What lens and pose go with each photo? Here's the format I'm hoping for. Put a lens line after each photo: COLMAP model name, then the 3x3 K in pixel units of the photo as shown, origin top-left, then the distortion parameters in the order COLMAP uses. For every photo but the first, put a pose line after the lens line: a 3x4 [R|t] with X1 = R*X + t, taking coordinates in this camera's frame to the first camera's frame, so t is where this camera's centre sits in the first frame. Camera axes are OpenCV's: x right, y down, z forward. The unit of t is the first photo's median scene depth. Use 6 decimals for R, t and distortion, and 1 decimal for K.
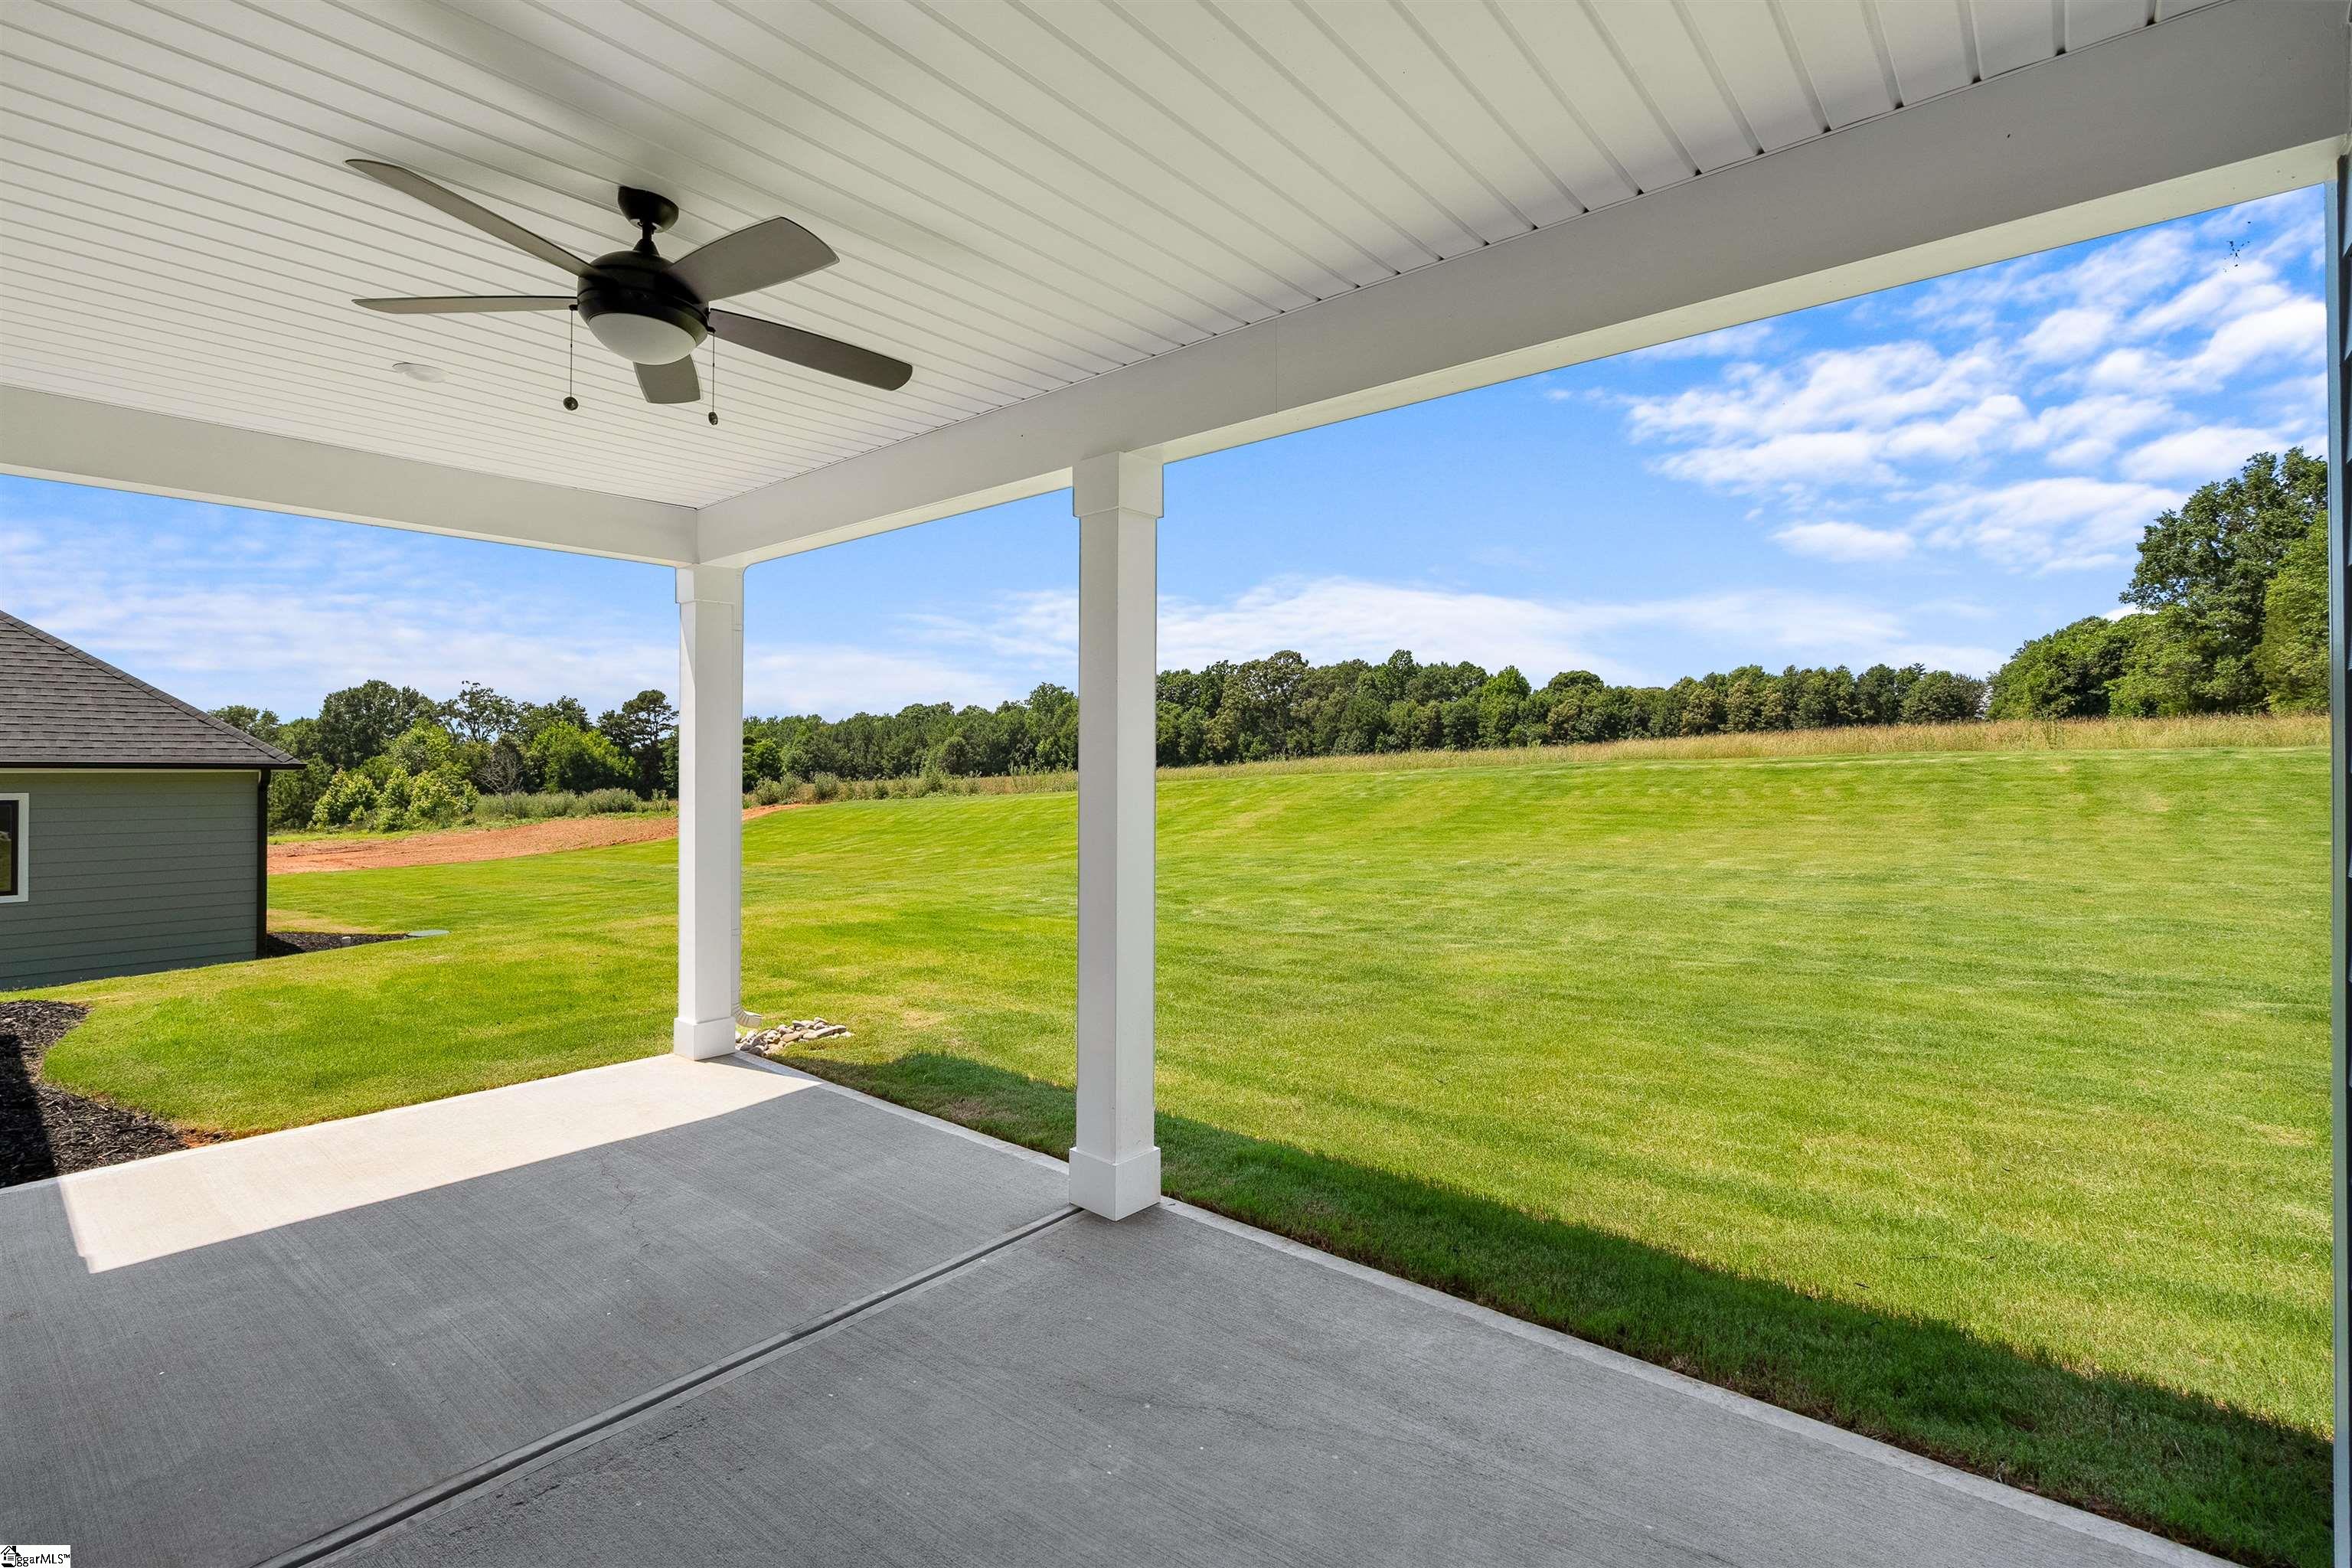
lens RADIAL K [[1059.4, 0, 1174.0], [0, 1059.4, 768.6], [0, 0, 1]] dist [-0.008200, 0.000057]
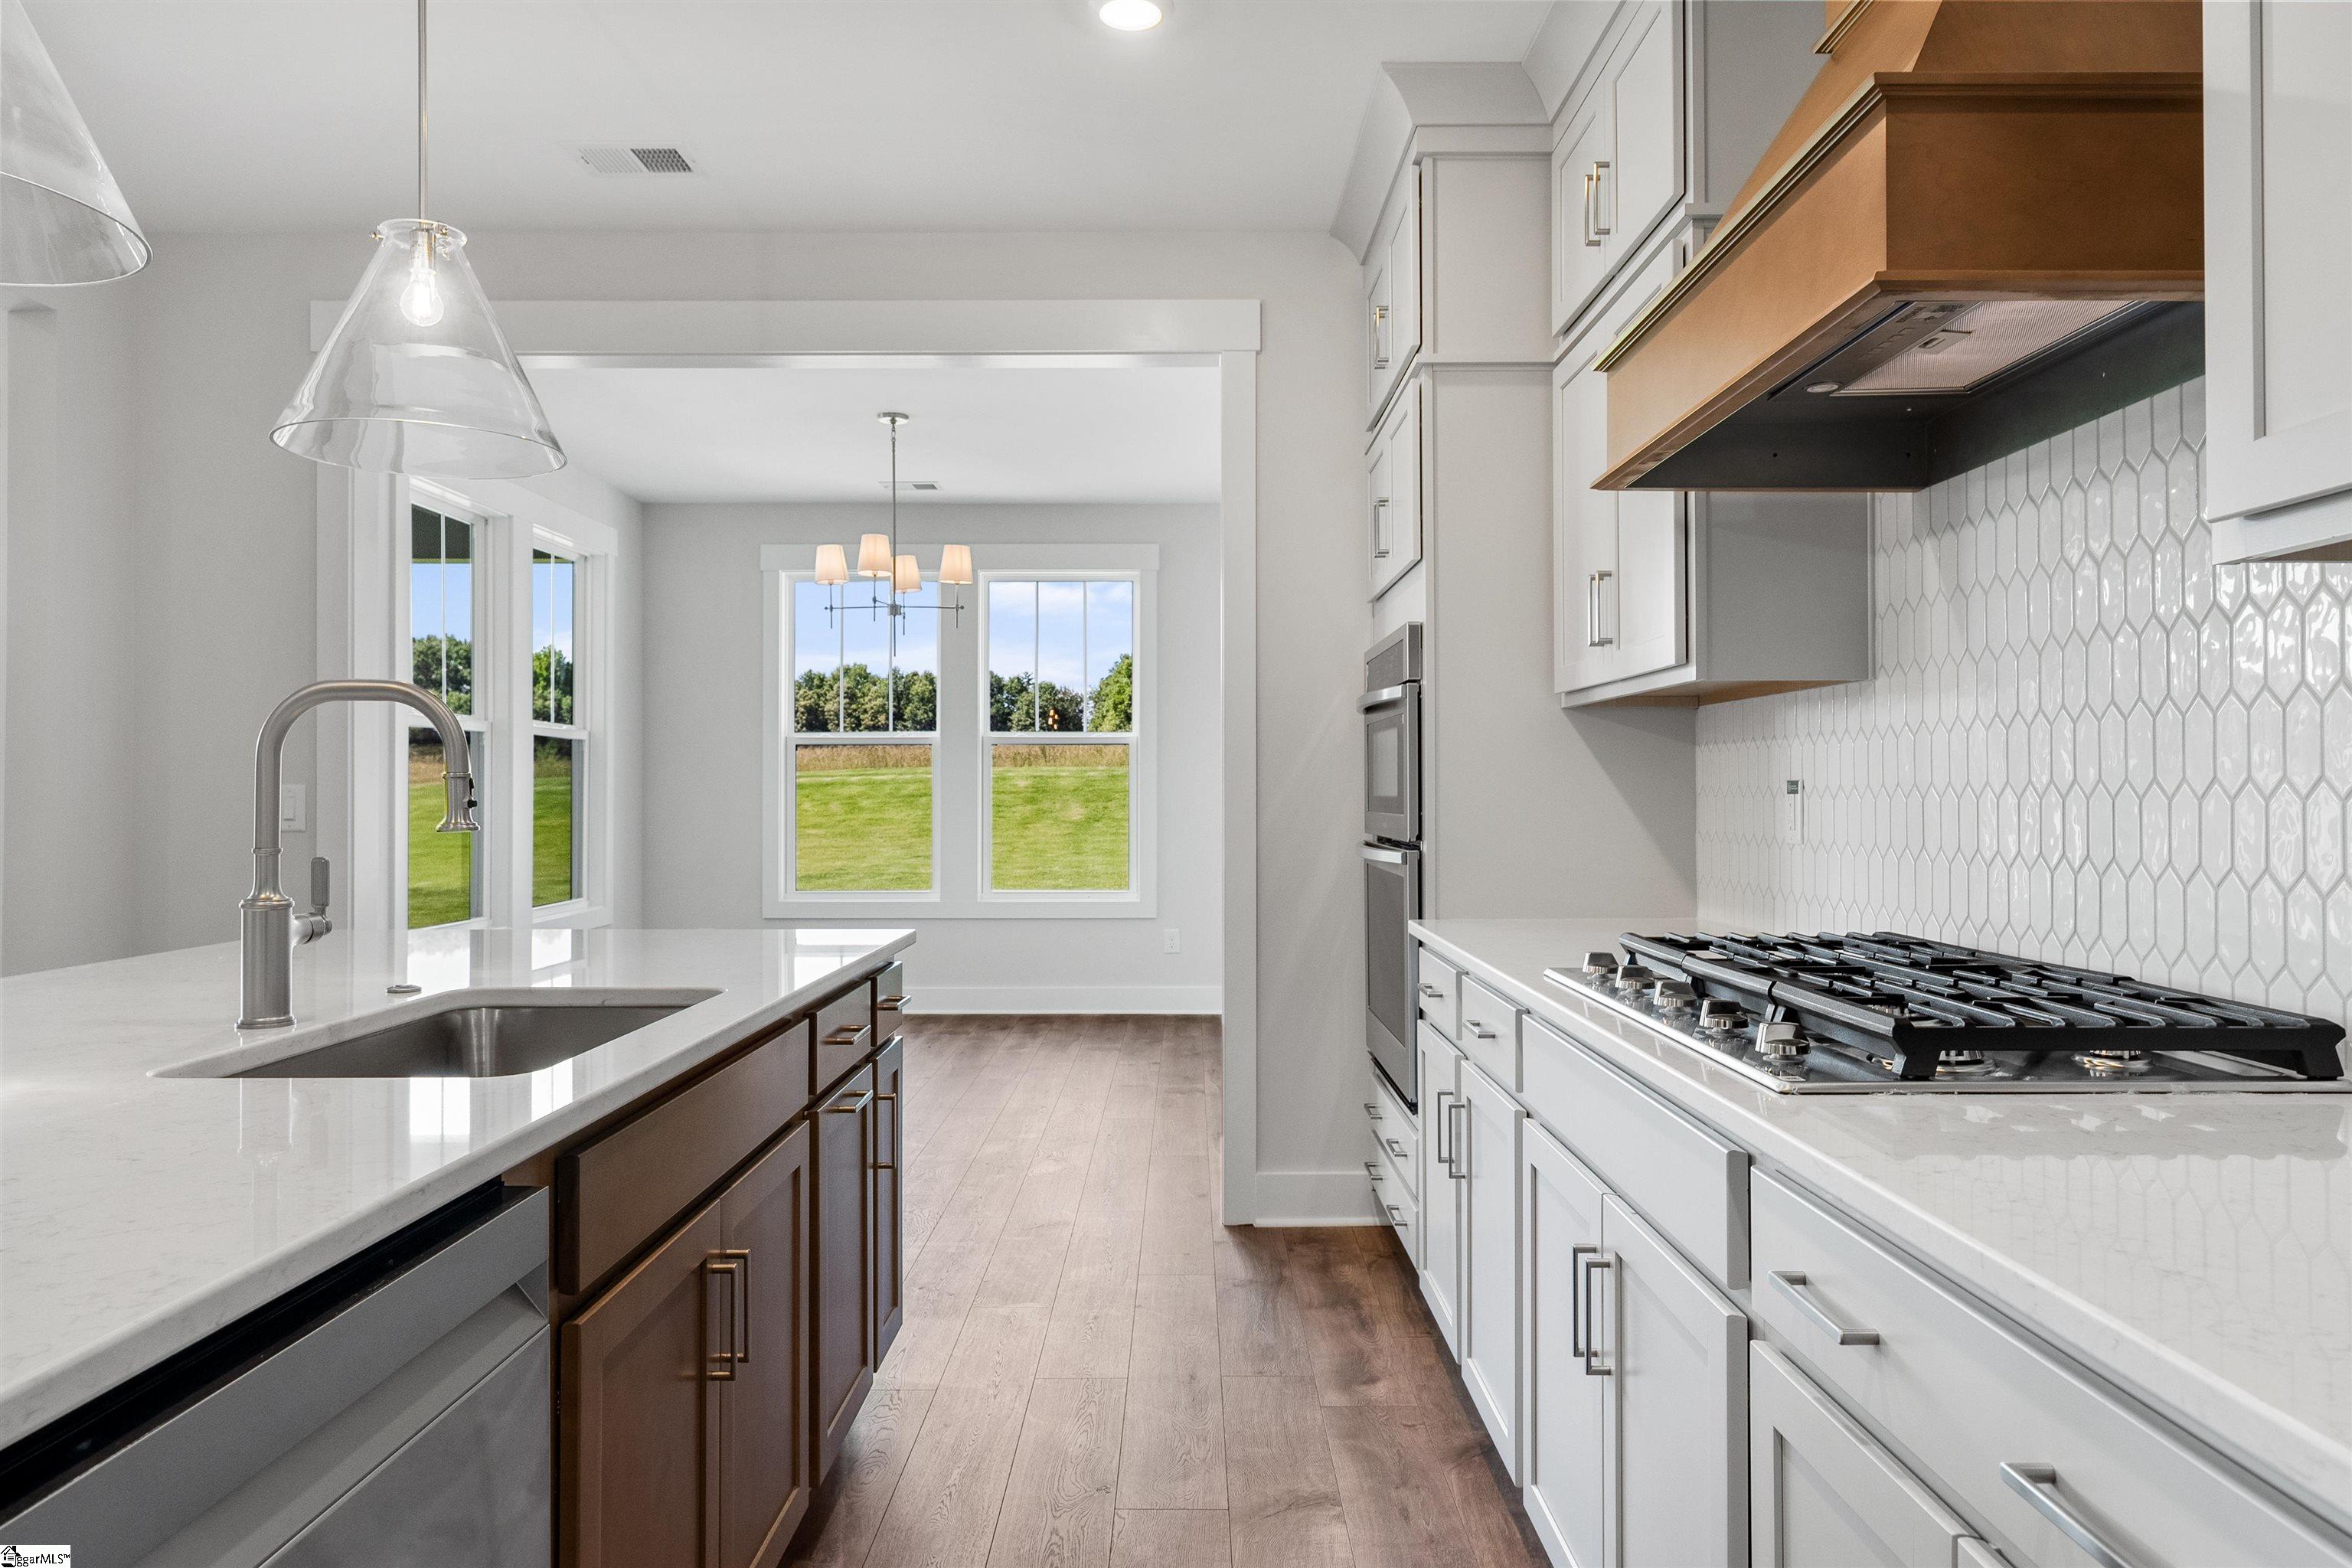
lens RADIAL K [[1494.3, 0, 1180.0], [0, 1494.3, 776.8], [0, 0, 1]] dist [-0.005429, 0.001216]
pose [[0.763751, 0.007218, 0.645471, -0.013009], [-0.000752, 0.999947, -0.010292, 0.002810], [-0.645511, 0.007375, 0.763716, -0.094344]]
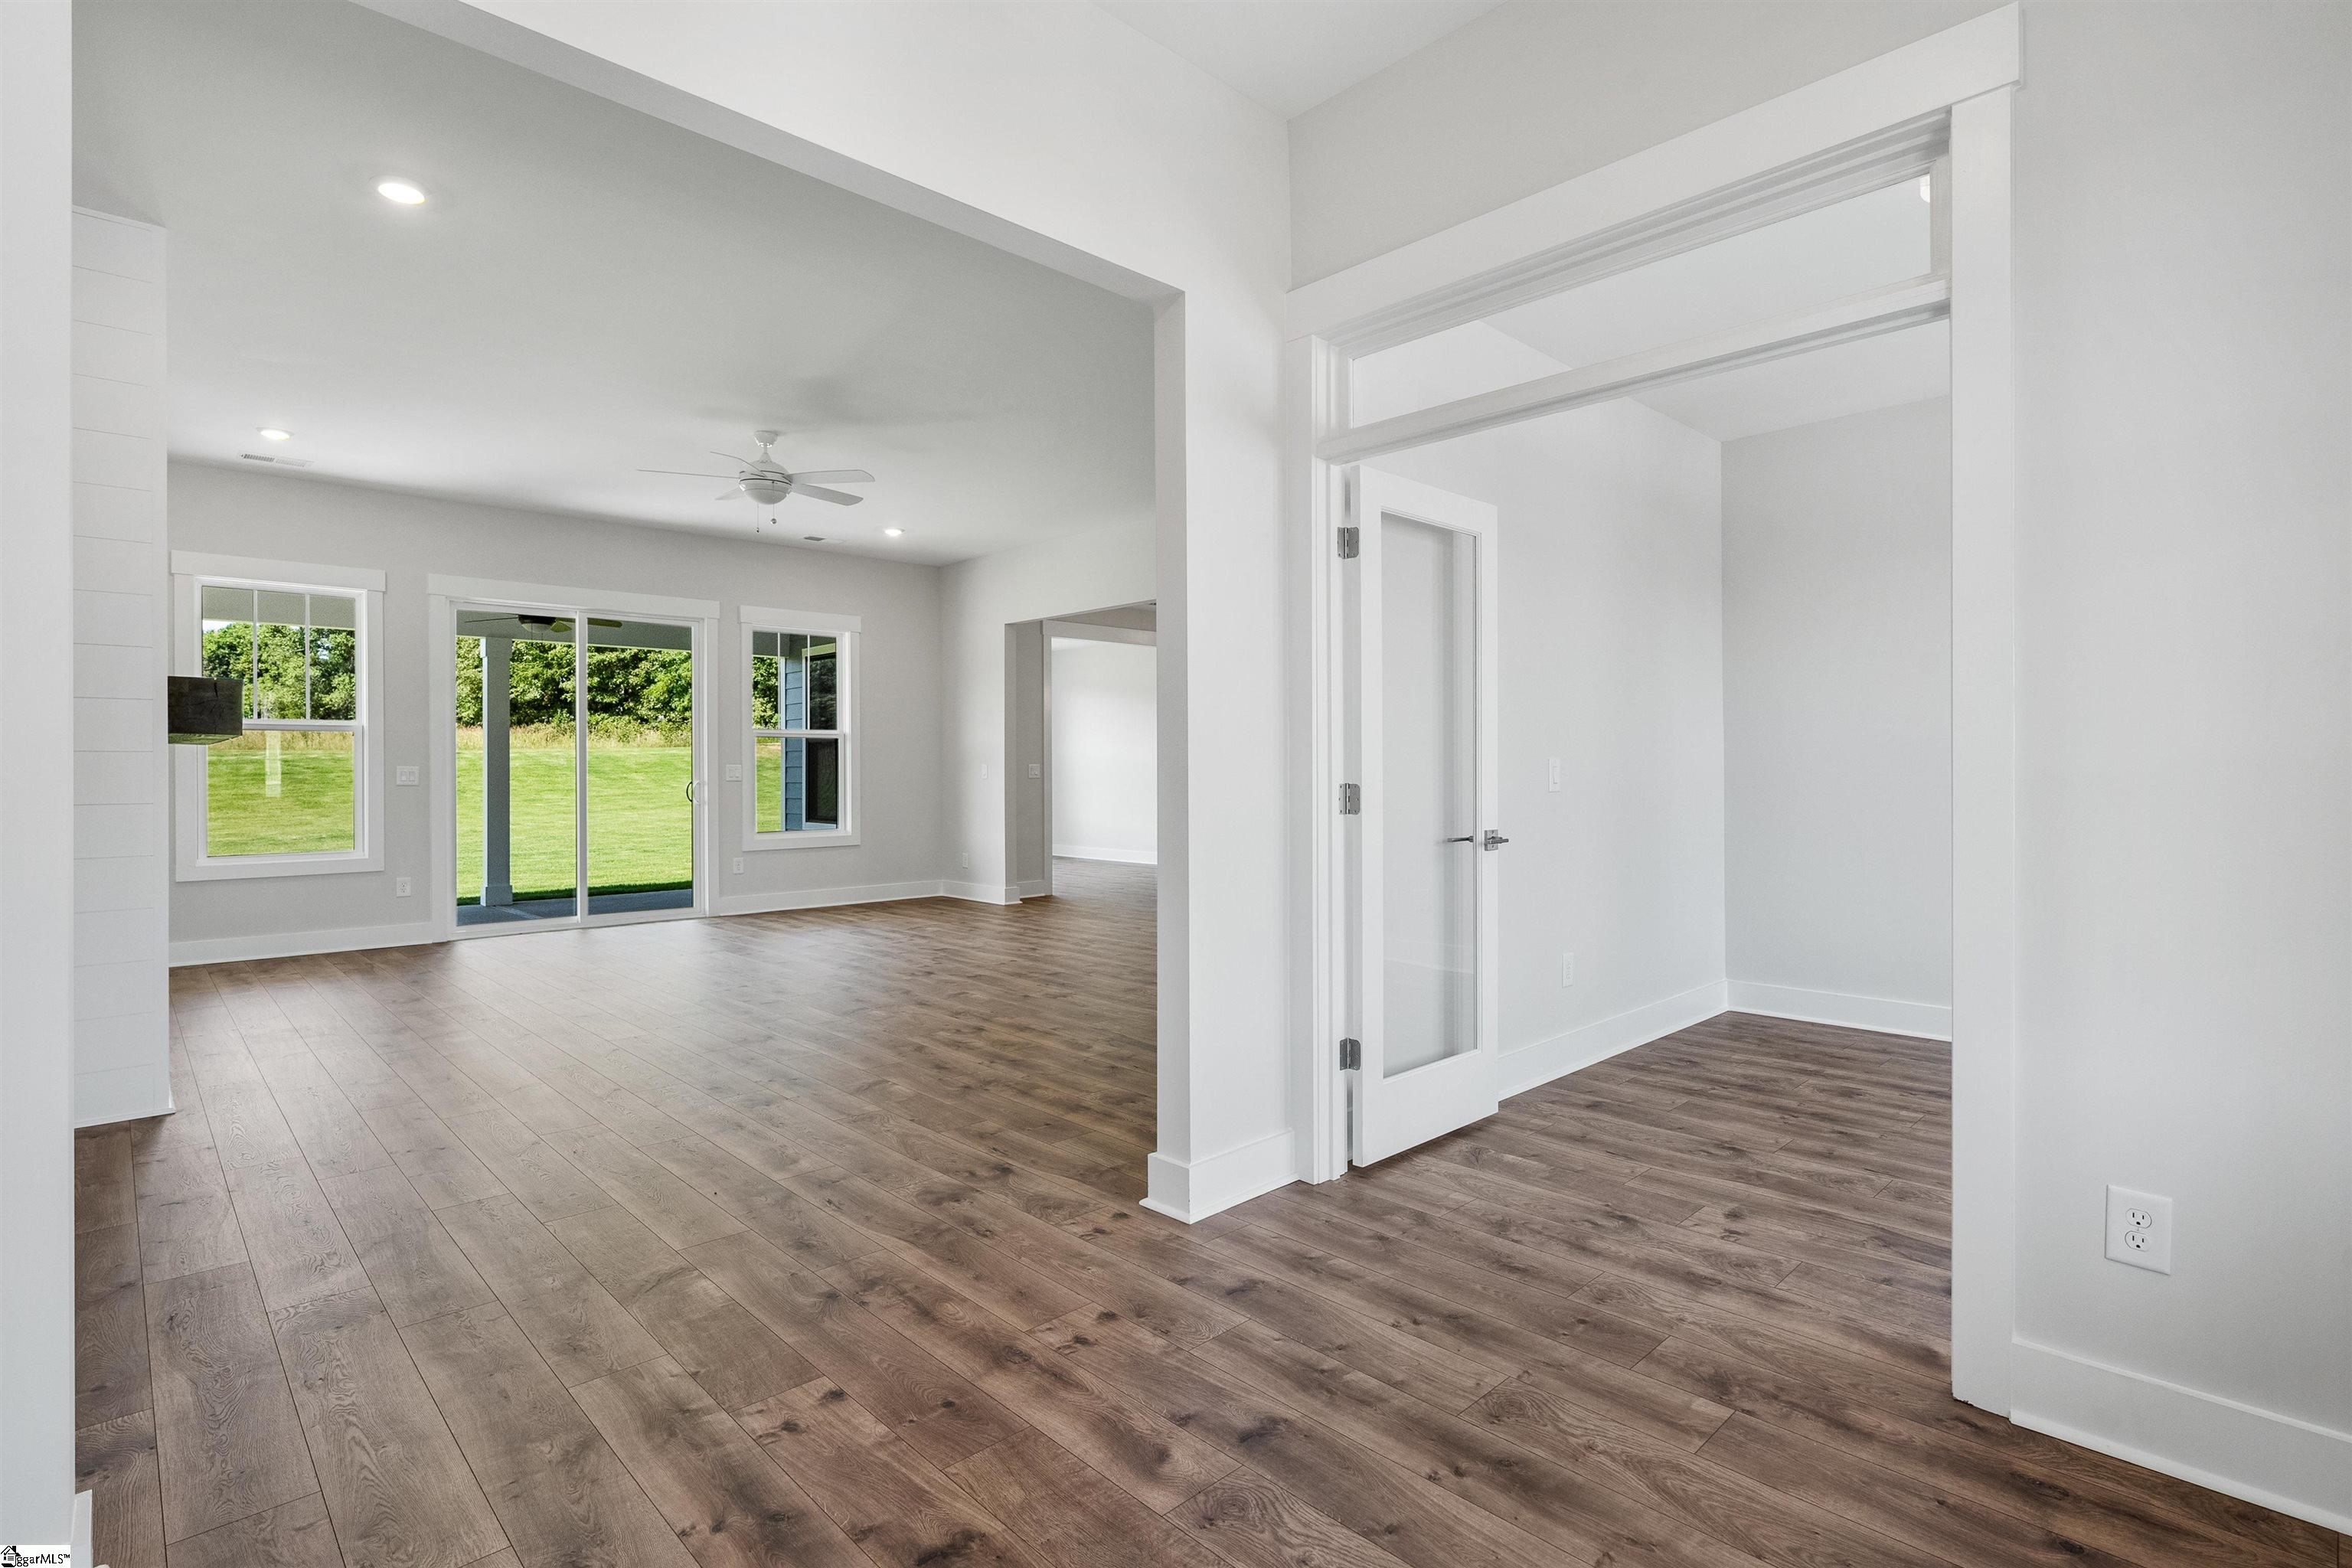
lens RADIAL K [[1126.0, 0, 1173.8], [0, 1126.0, 767.5], [0, 0, 1]] dist [-0.004082, -0.000240]
pose [[0.102815, 0.000197, 0.994700, -0.152776], [0.004258, 0.999991, -0.000638, 0.003140], [-0.994691, 0.004301, 0.102813, -0.058539]]
